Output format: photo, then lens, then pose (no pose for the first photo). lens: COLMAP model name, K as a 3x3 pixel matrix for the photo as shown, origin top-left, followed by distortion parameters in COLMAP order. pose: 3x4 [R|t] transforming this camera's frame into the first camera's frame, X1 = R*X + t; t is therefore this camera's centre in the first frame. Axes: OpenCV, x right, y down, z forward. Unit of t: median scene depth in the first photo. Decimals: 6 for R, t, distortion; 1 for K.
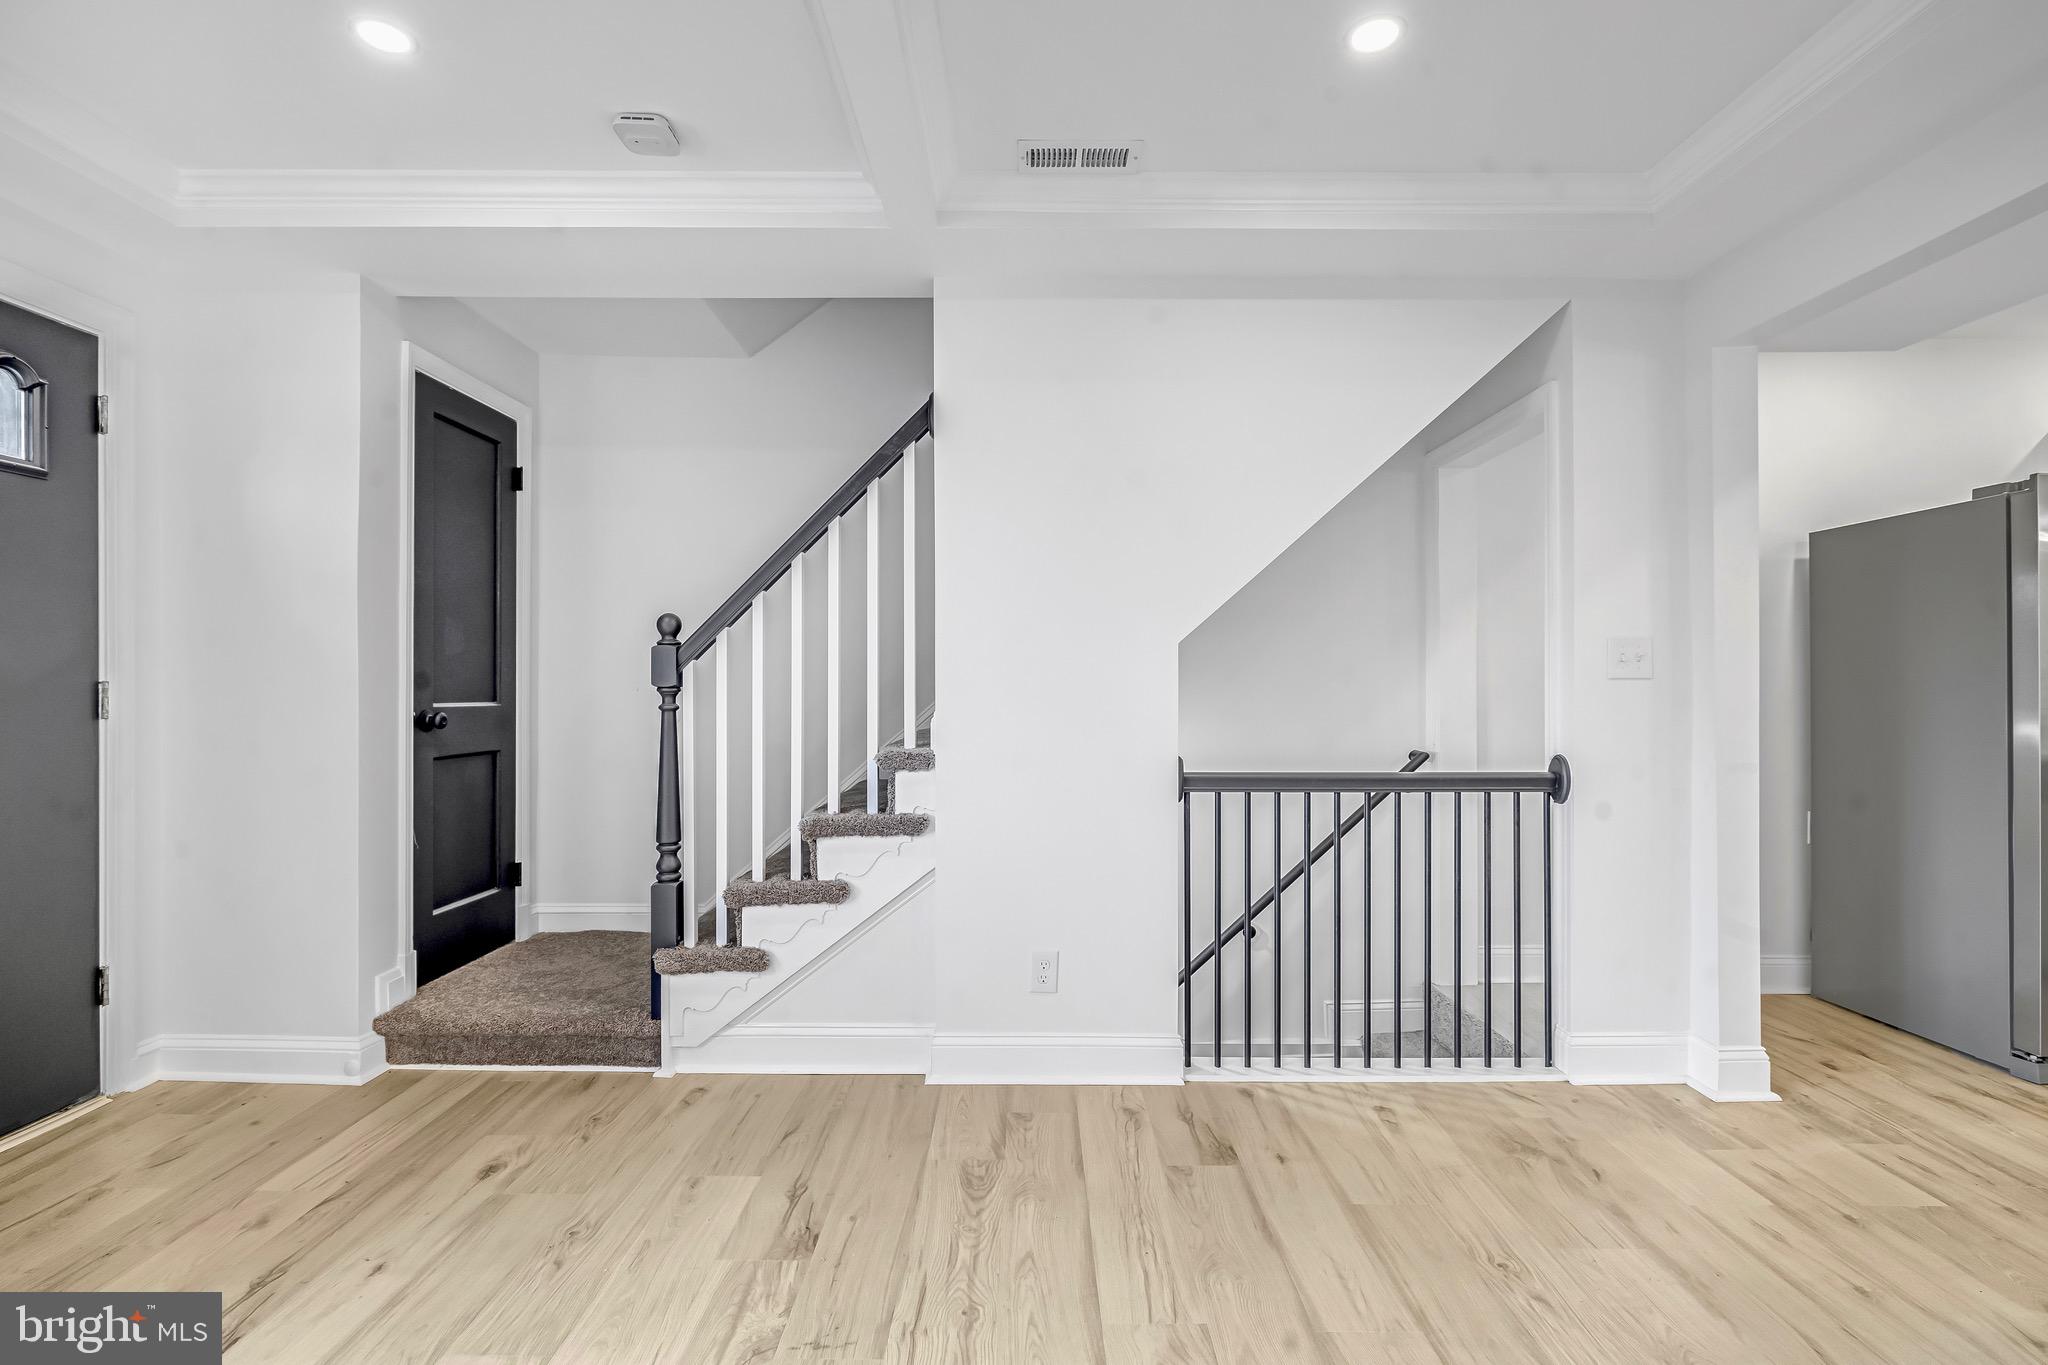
lens RADIAL K [[972.0, 0, 1019.8], [0, 972.0, 681.8], [0, 0, 1]] dist [-0.007548, 0.002000]
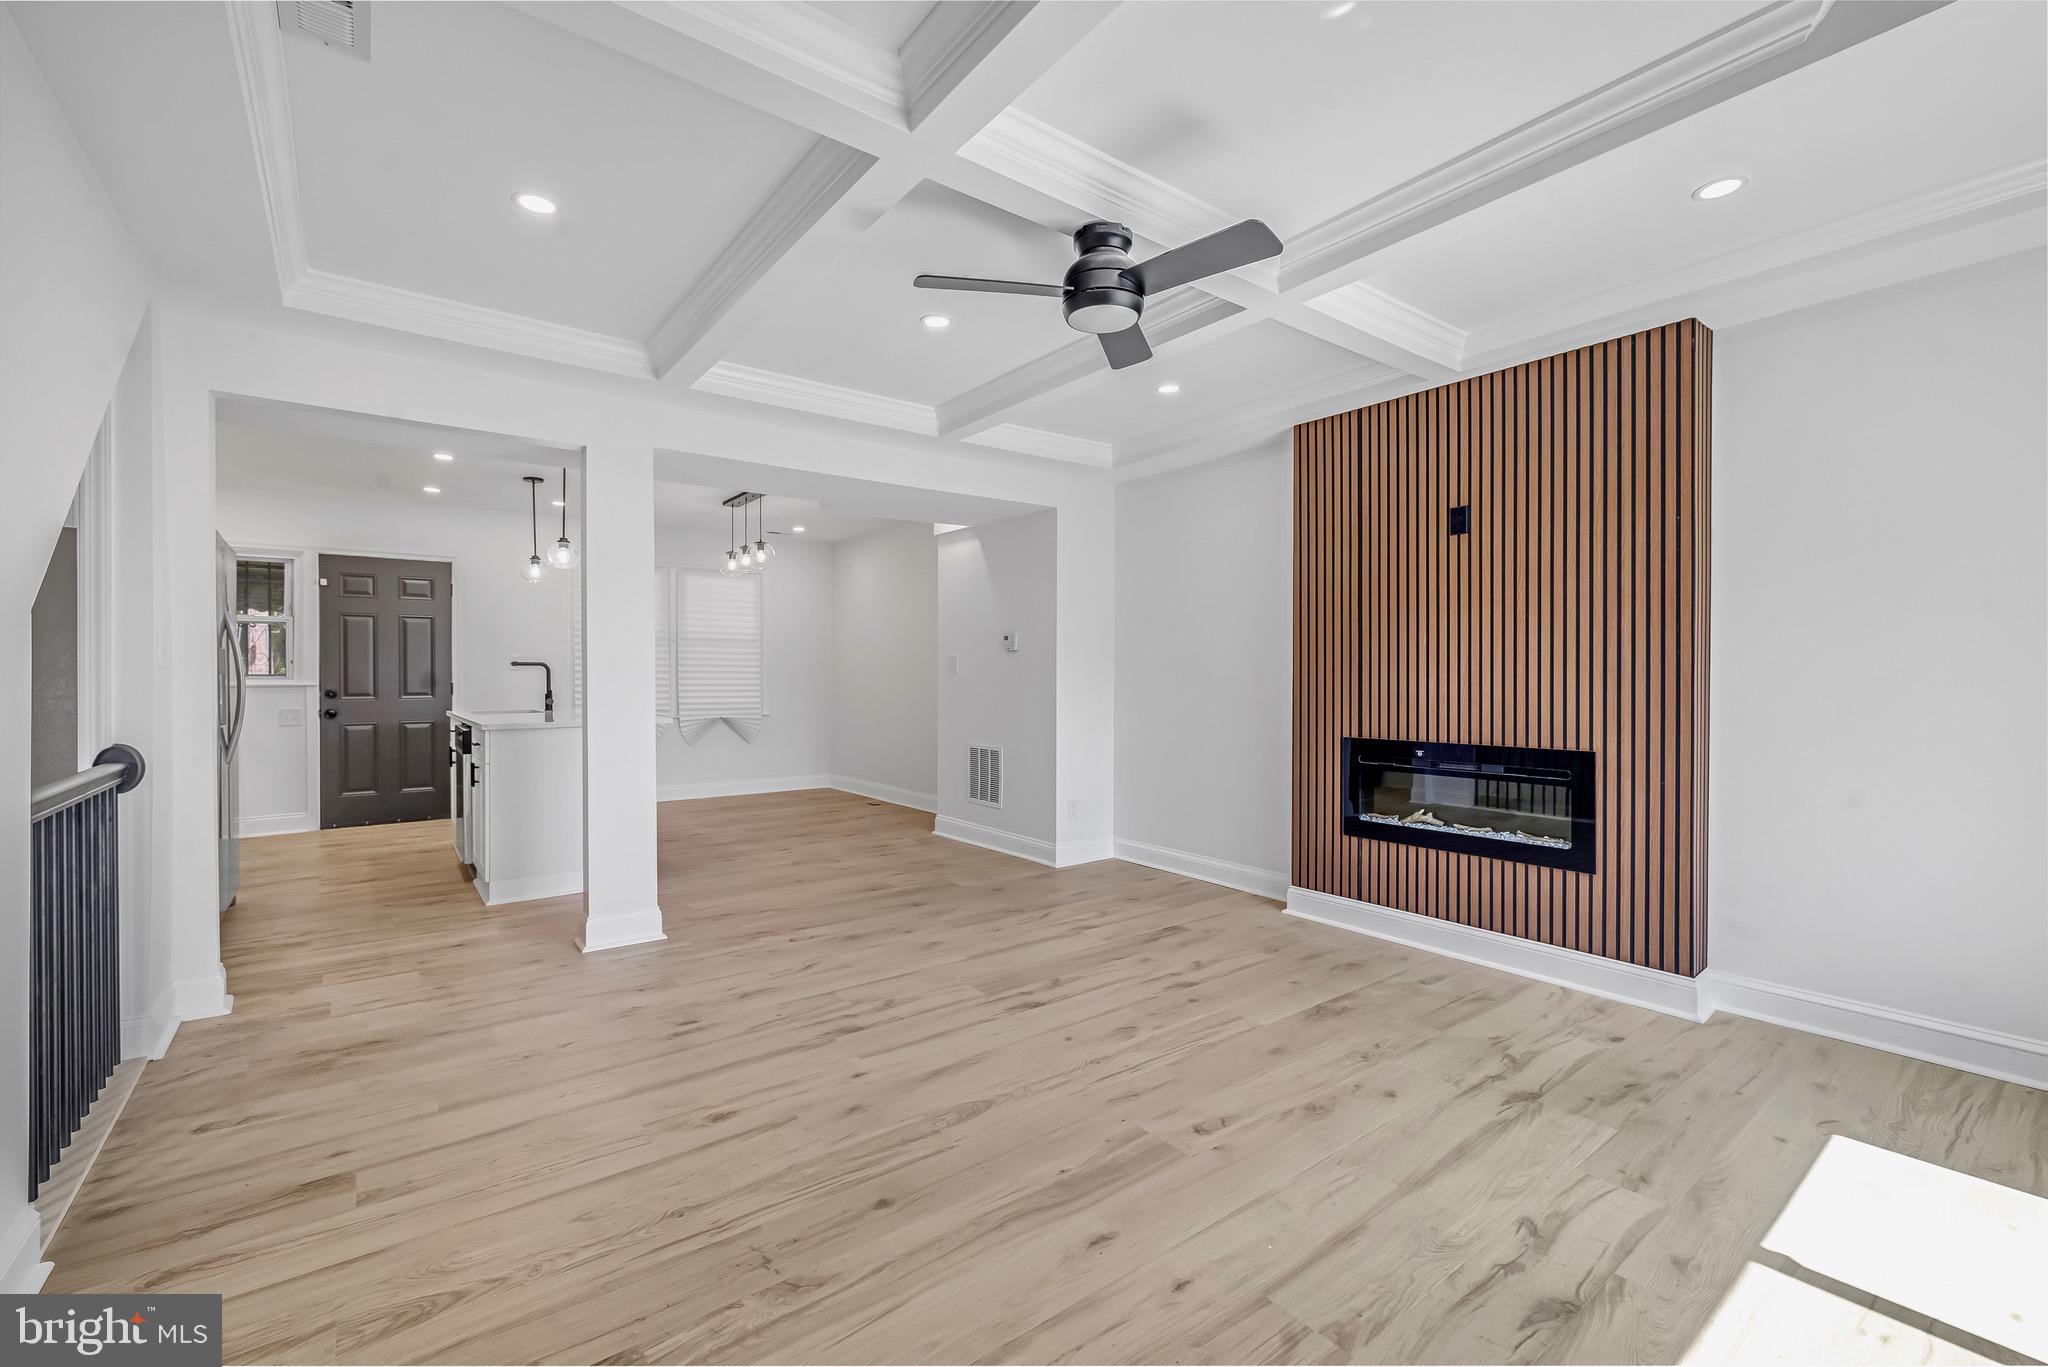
lens RADIAL K [[862.8, 0, 1014.3], [0, 862.8, 677.3], [0, 0, 1]] dist [0.001141, -0.001000]
pose [[-0.609399, -0.003922, 0.792854, -0.694596], [-0.006856, 0.999976, -0.000323, 0.002613], [-0.792834, -0.005633, -0.609411, 0.818891]]
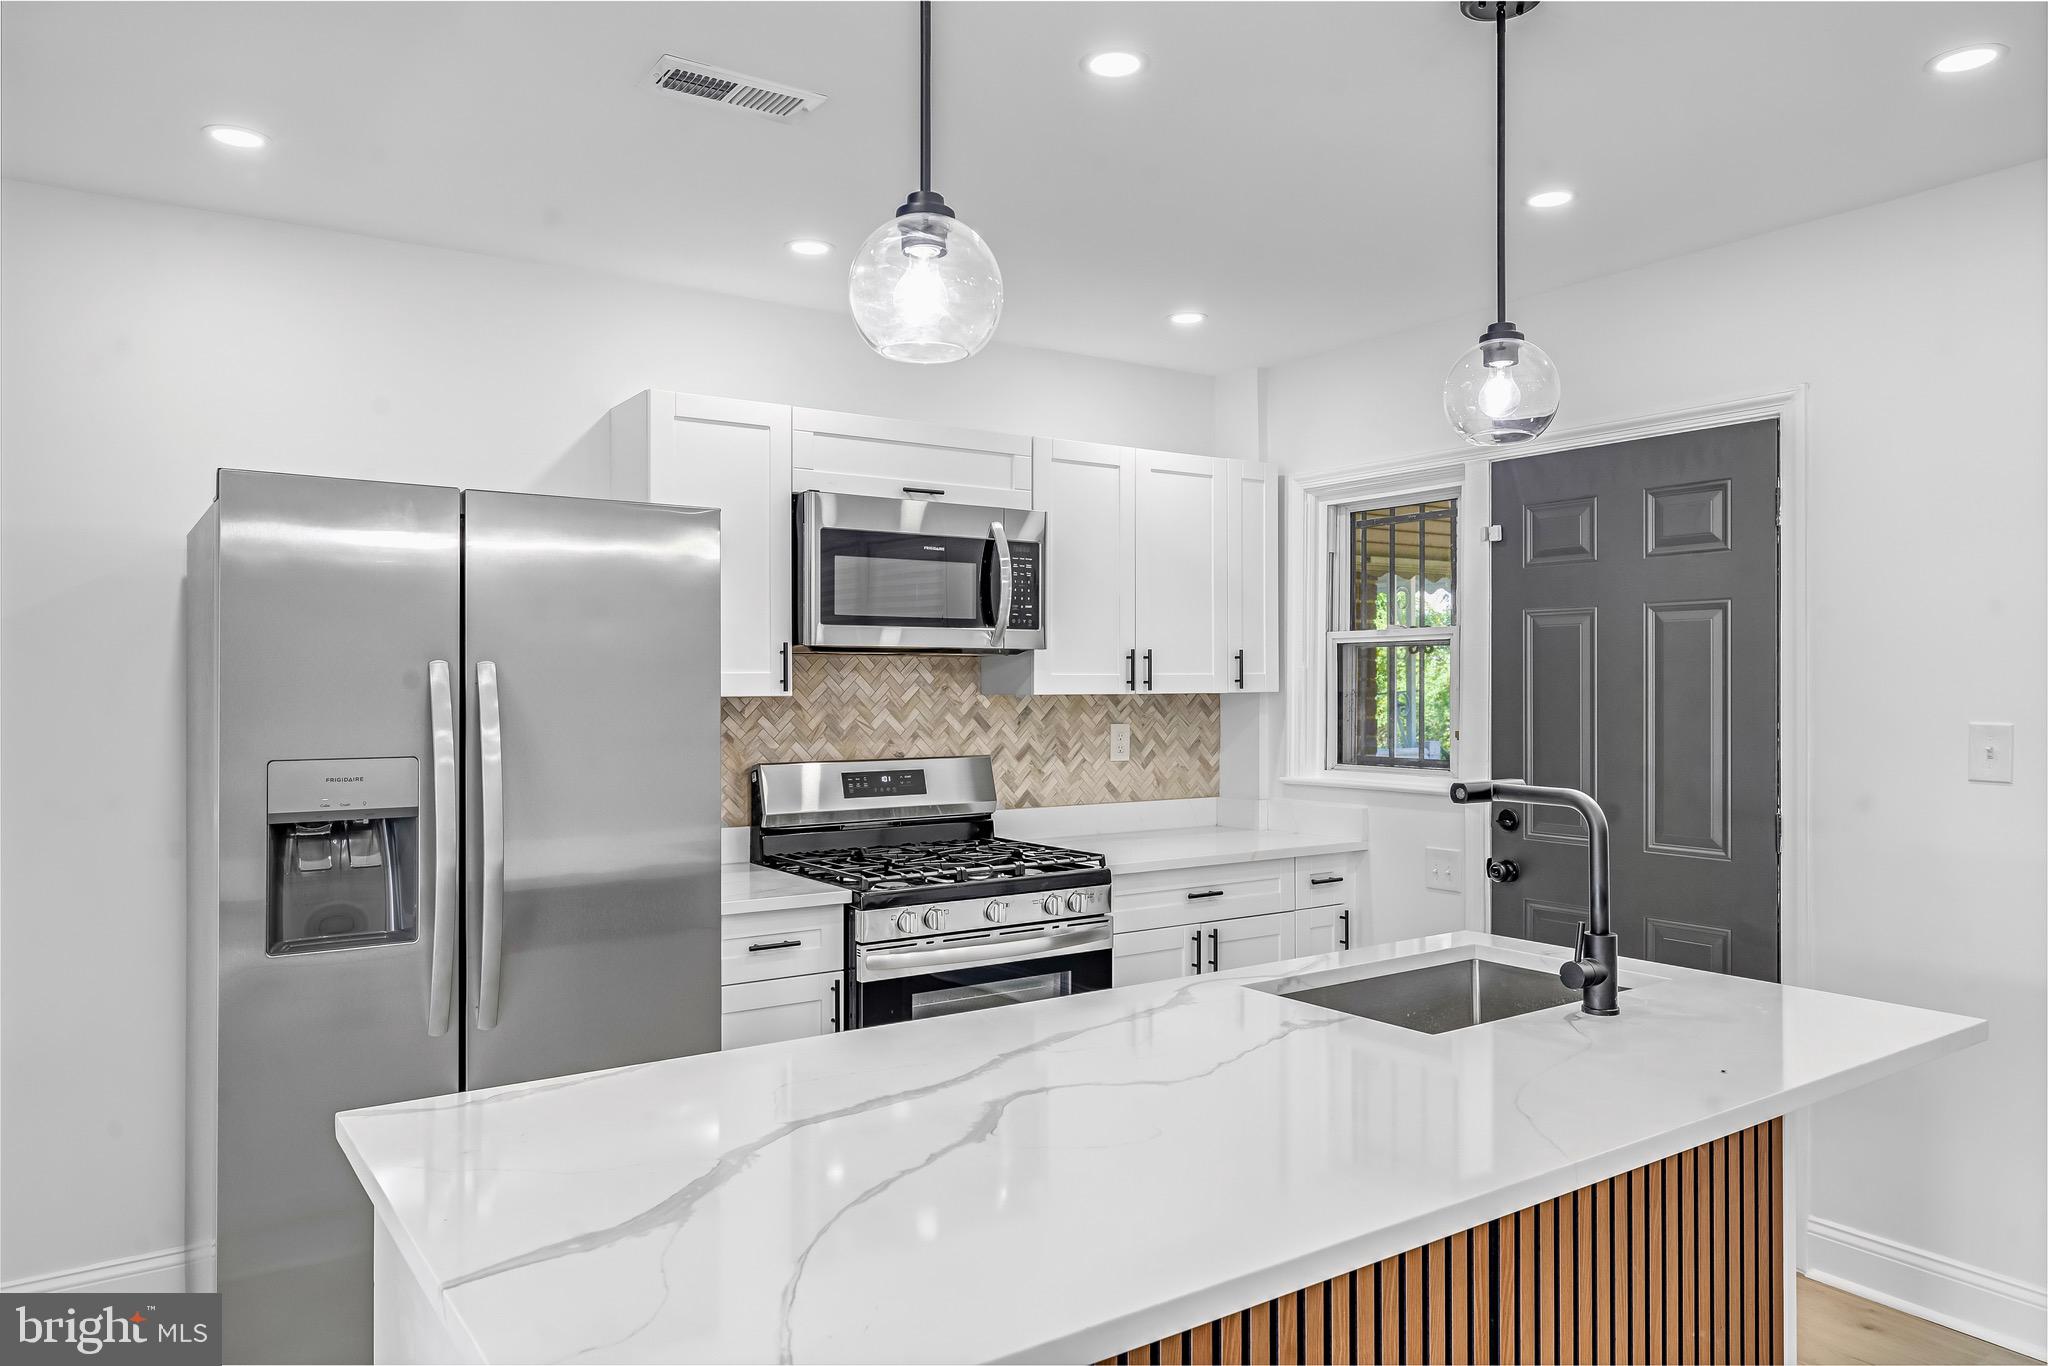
lens RADIAL K [[1363.8, 0, 1020.6], [0, 1363.8, 681.6], [0, 0, 1]] dist [-0.001138, -0.000296]
pose [[0.813630, -0.000188, 0.581383, 0.938894], [-0.003034, 0.999985, 0.004569, -0.084856], [-0.581375, -0.005481, 0.813617, 0.044657]]
